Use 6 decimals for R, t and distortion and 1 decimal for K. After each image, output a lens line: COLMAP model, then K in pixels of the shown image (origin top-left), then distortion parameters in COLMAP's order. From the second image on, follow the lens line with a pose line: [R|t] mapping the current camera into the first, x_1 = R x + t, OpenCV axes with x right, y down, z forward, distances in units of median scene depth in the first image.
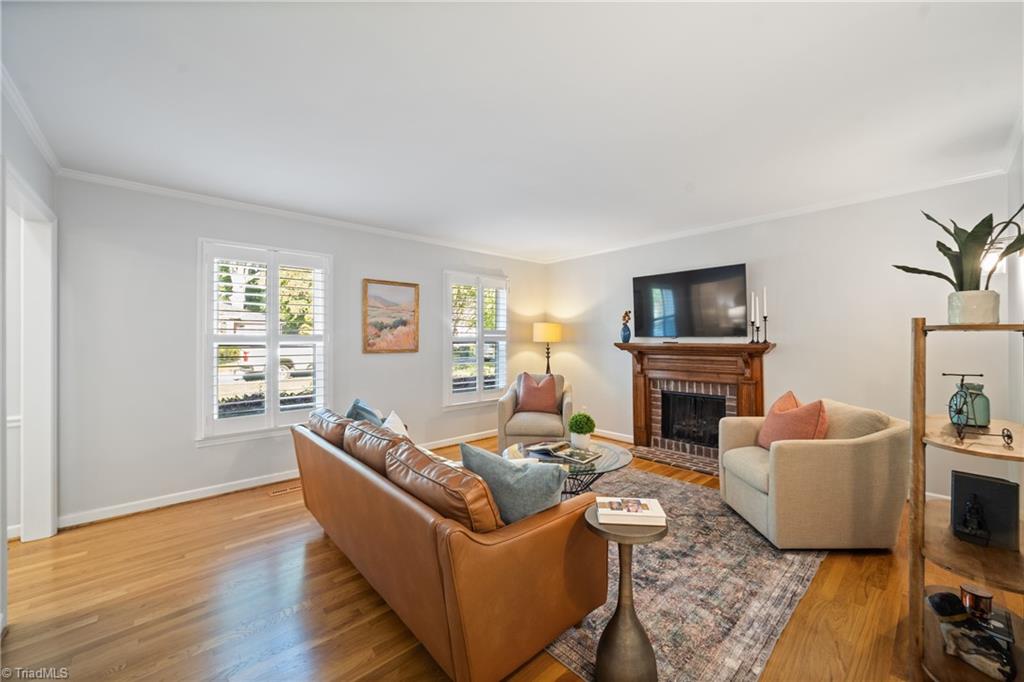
lens RADIAL K [[394.9, 0, 511.2], [0, 394.9, 339.3], [0, 0, 1]] dist [-0.009286, 0.001195]
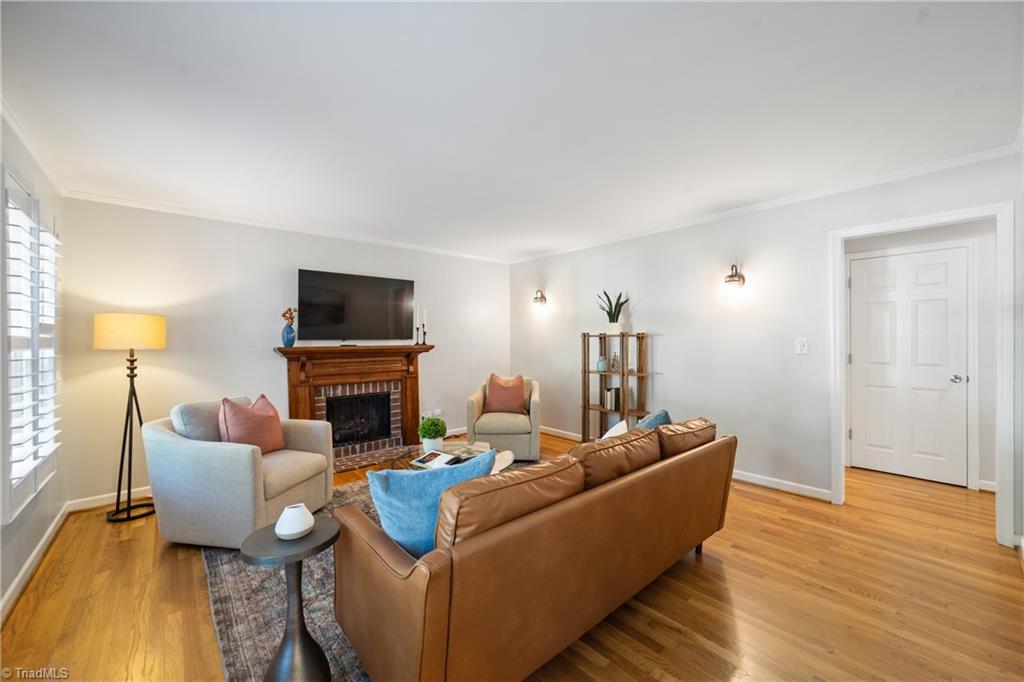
lens RADIAL K [[394.9, 0, 510.4], [0, 394.9, 337.8], [0, 0, 1]] dist [-0.009286, 0.001195]
pose [[0.024764, 0.006134, 0.999674, -0.572917], [0.006303, 0.999960, -0.006292, -0.002618], [-0.999673, 0.006457, 0.024725, 0.582181]]
